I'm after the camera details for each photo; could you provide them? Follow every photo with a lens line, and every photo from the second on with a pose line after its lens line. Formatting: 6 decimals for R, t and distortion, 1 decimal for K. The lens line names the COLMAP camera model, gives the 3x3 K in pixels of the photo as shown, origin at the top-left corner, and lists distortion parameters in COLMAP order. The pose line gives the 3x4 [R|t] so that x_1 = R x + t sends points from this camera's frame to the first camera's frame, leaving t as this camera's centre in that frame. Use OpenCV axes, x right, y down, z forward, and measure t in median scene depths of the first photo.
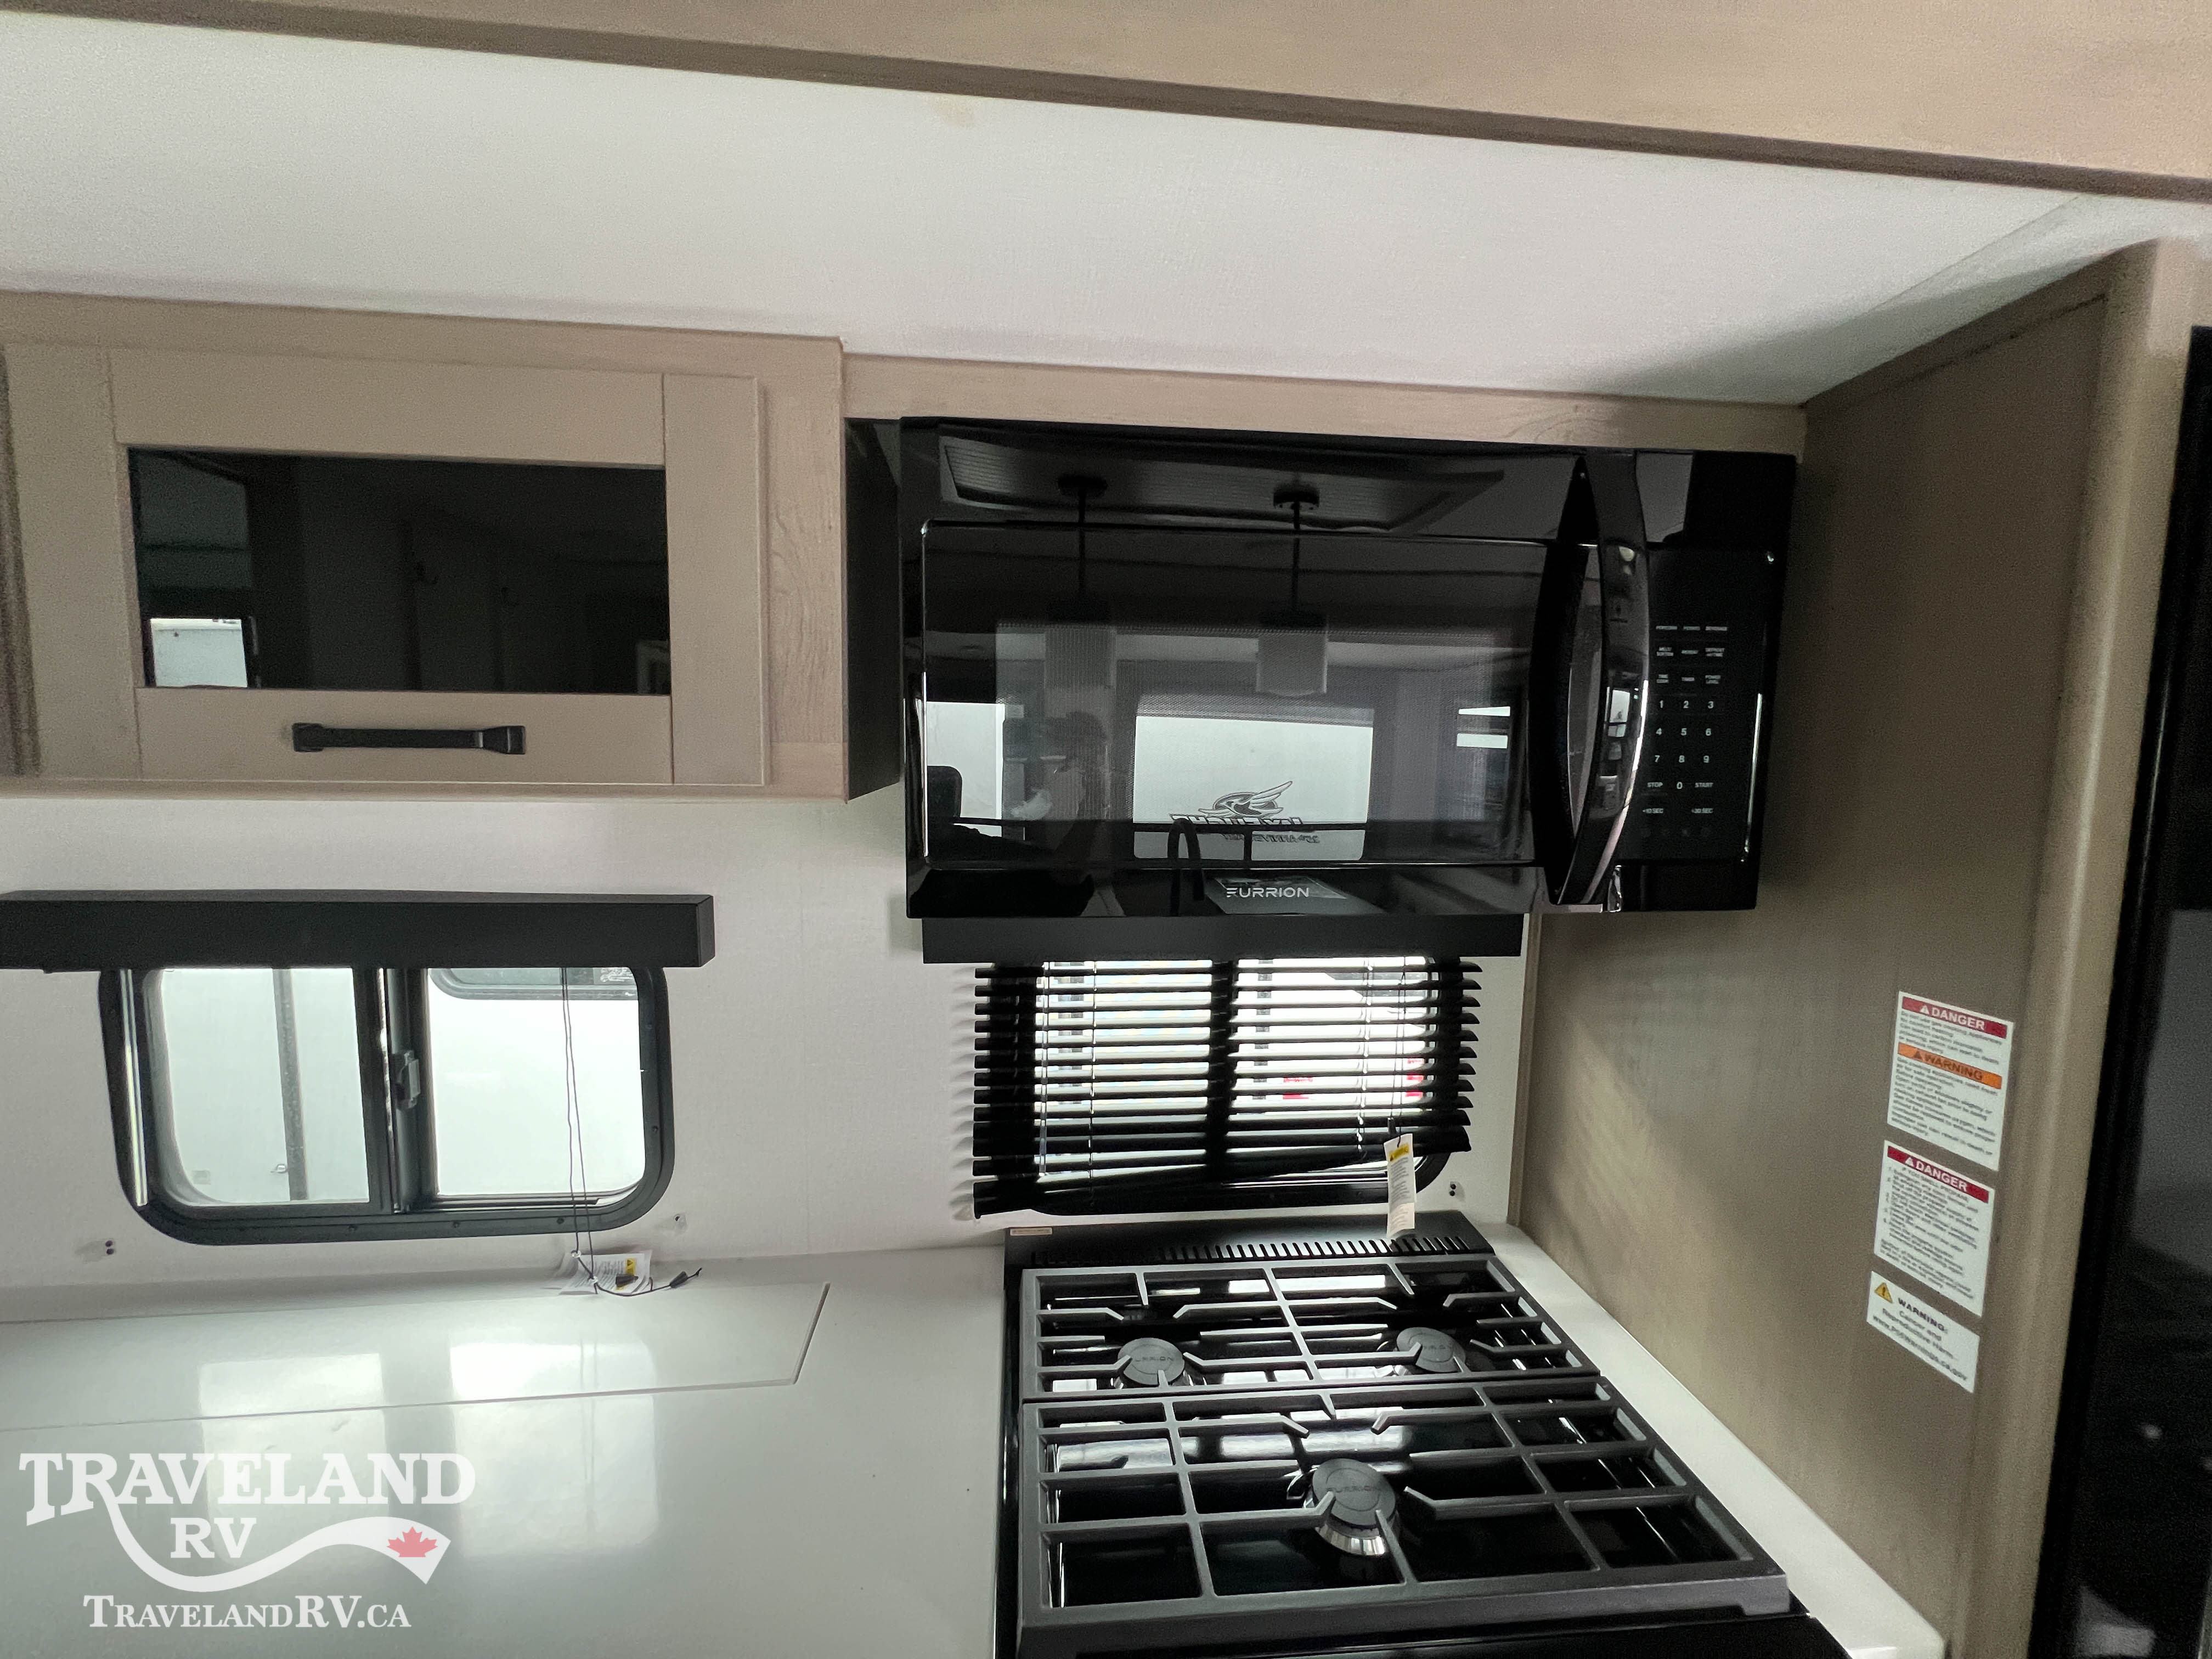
lens RADIAL K [[888.0, 0, 1099.4], [0, 888.0, 831.5], [0, 0, 1]] dist [-0.002181, 0.000231]
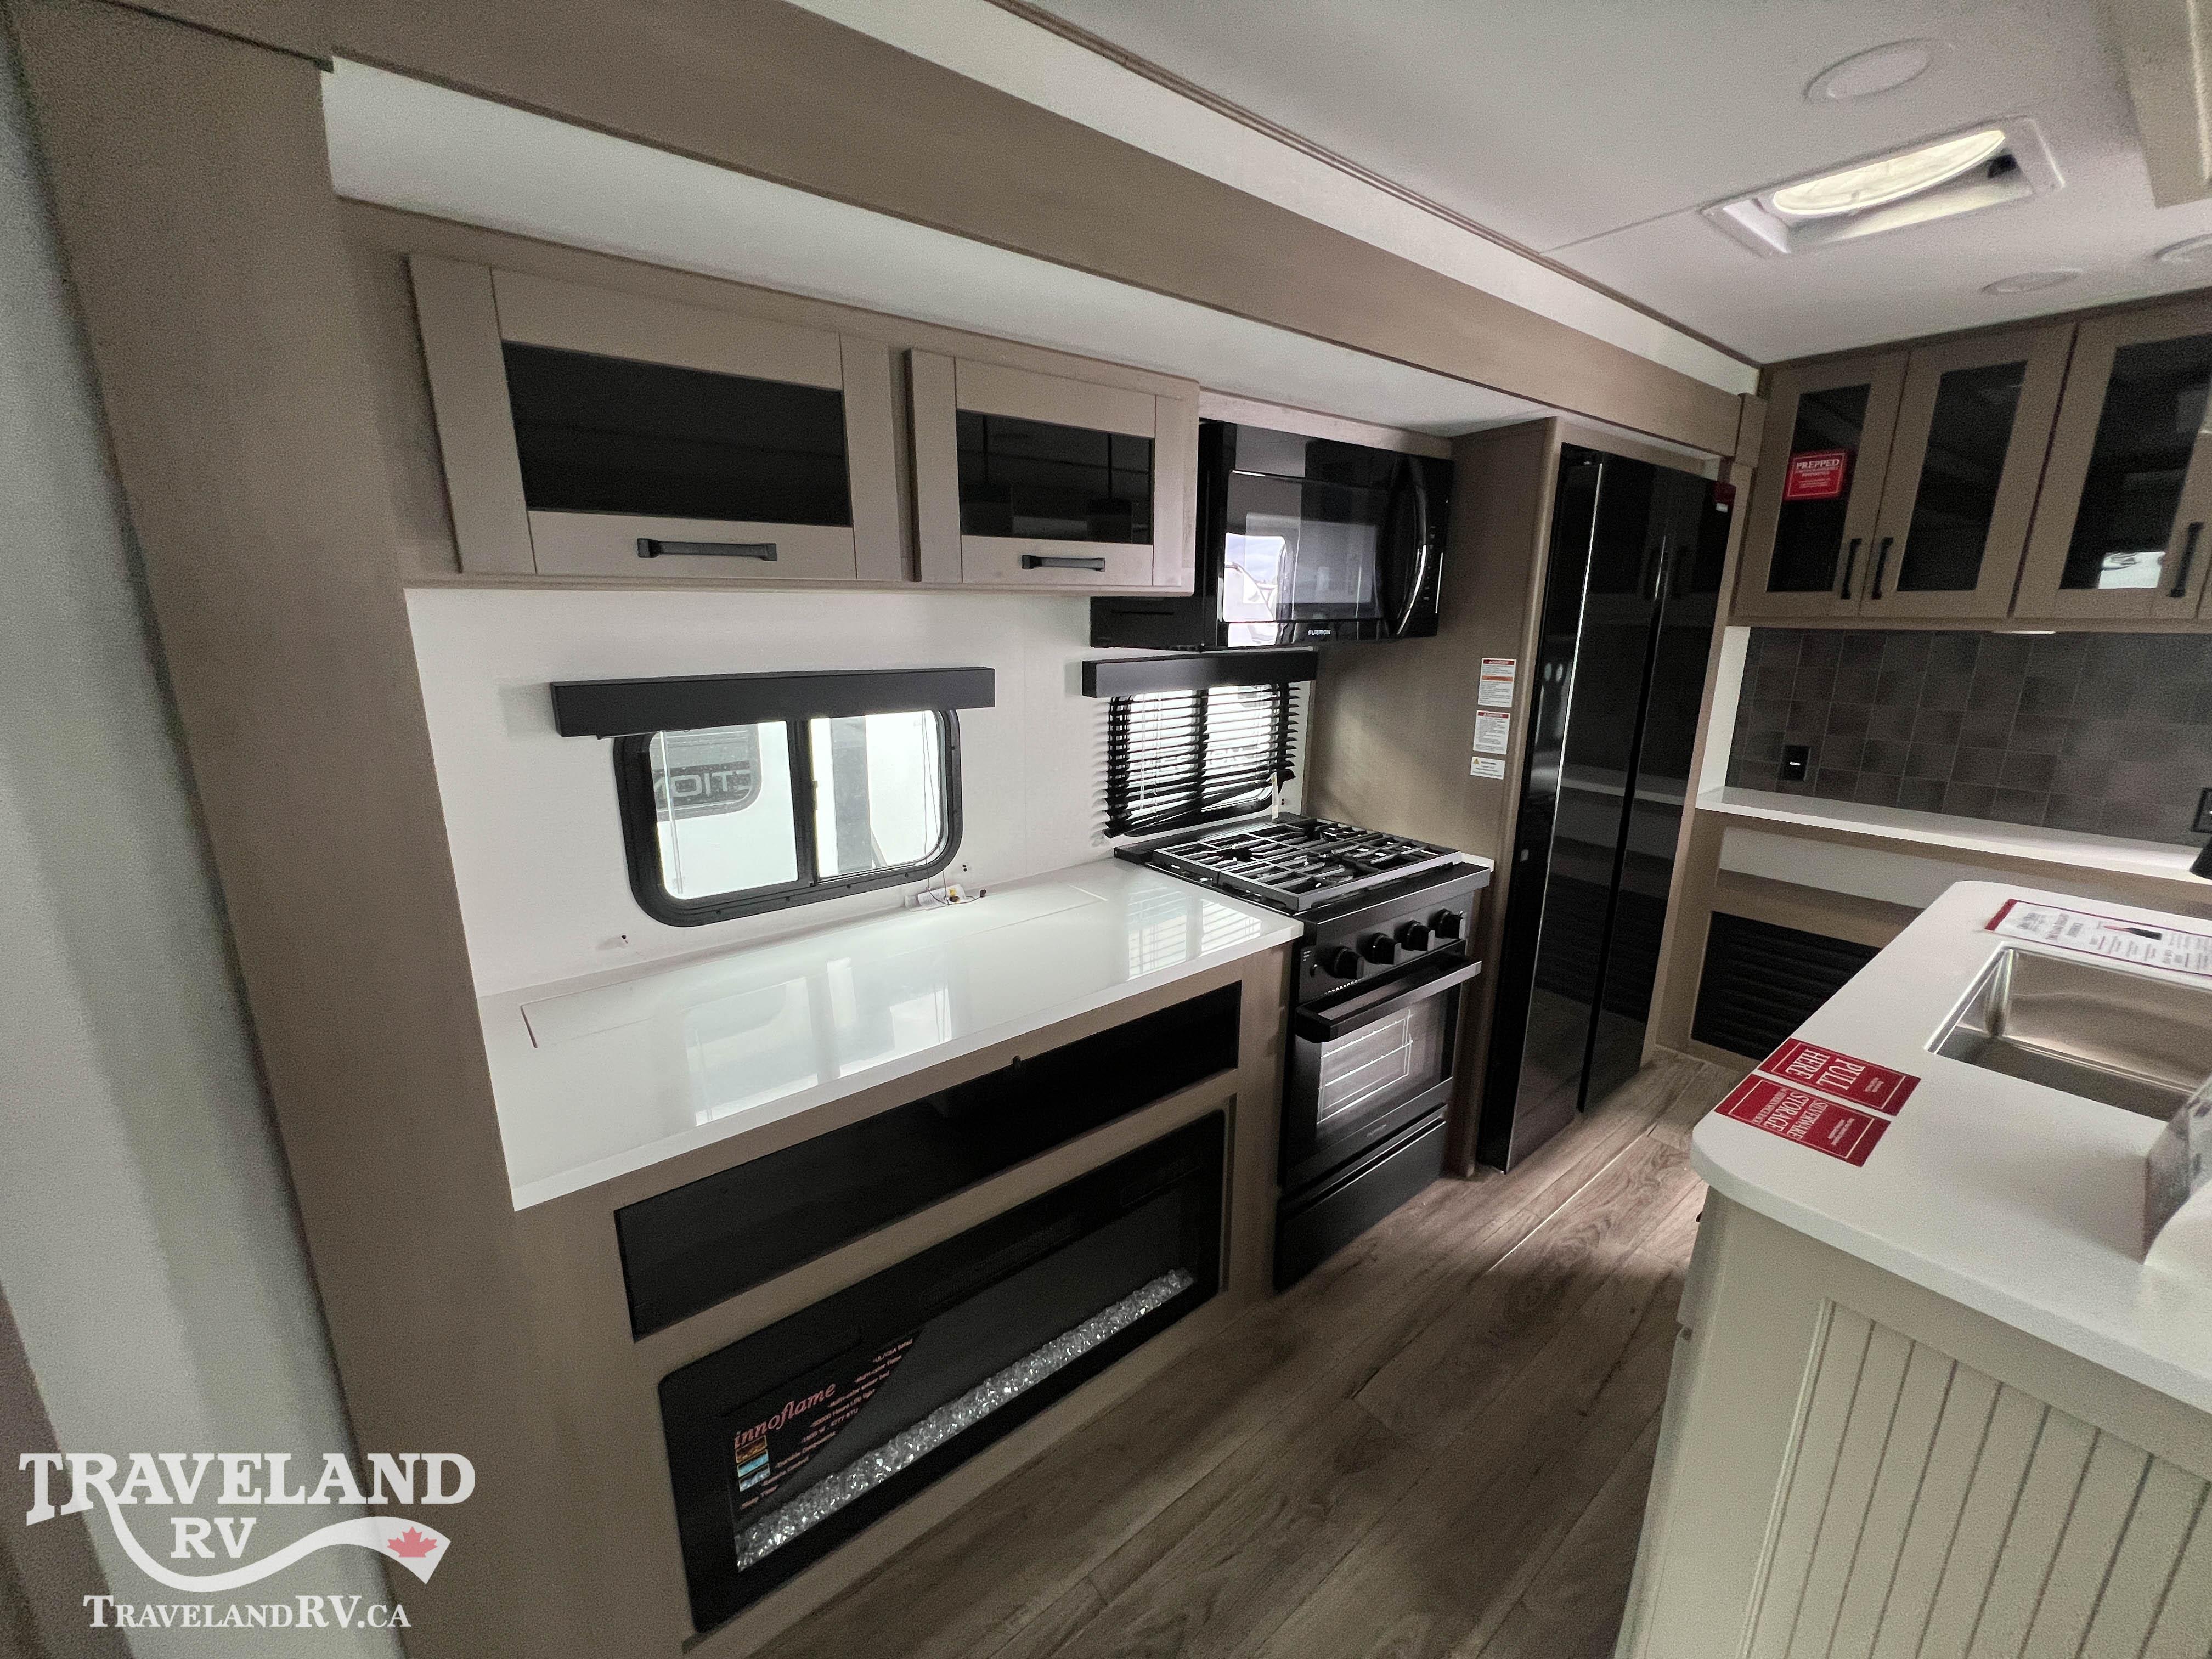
lens RADIAL K [[888.0, 0, 1099.4], [0, 888.0, 831.5], [0, 0, 1]] dist [-0.002181, 0.000231]
pose [[0.839495, -0.148240, 0.522756, -1.194958], [0.061107, 0.981719, 0.180258, 0.091028], [-0.539921, -0.119382, 0.833207, -0.559908]]
